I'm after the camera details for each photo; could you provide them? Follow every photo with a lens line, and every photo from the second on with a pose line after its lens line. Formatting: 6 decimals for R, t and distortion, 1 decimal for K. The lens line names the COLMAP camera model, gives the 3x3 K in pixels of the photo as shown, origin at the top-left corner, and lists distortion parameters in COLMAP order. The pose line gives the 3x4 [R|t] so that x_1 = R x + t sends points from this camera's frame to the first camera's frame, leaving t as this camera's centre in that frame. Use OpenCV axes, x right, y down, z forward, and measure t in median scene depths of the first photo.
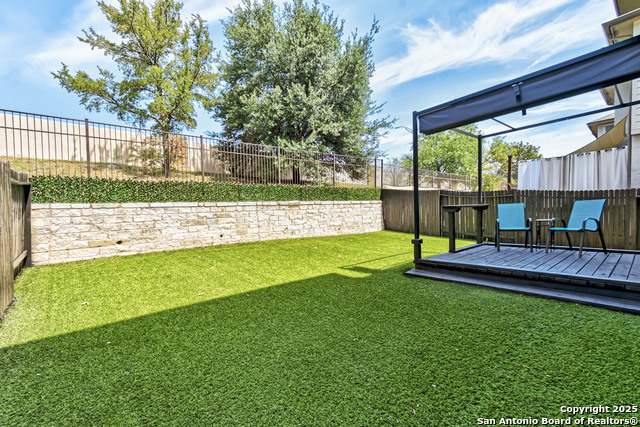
lens RADIAL K [[287.2, 0, 321.6], [0, 287.2, 214.8], [0, 0, 1]] dist [0.008534, -0.007960]
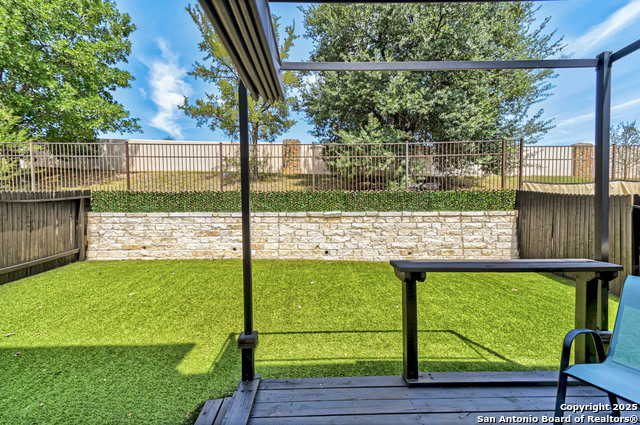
lens RADIAL K [[287.2, 0, 318.9], [0, 287.2, 211.7], [0, 0, 1]] dist [0.008534, -0.007960]
pose [[0.764351, 0.041301, -0.643477, 0.403332], [-0.033892, 0.999140, 0.023870, -0.070239], [0.643910, 0.003564, 0.765093, 0.426909]]
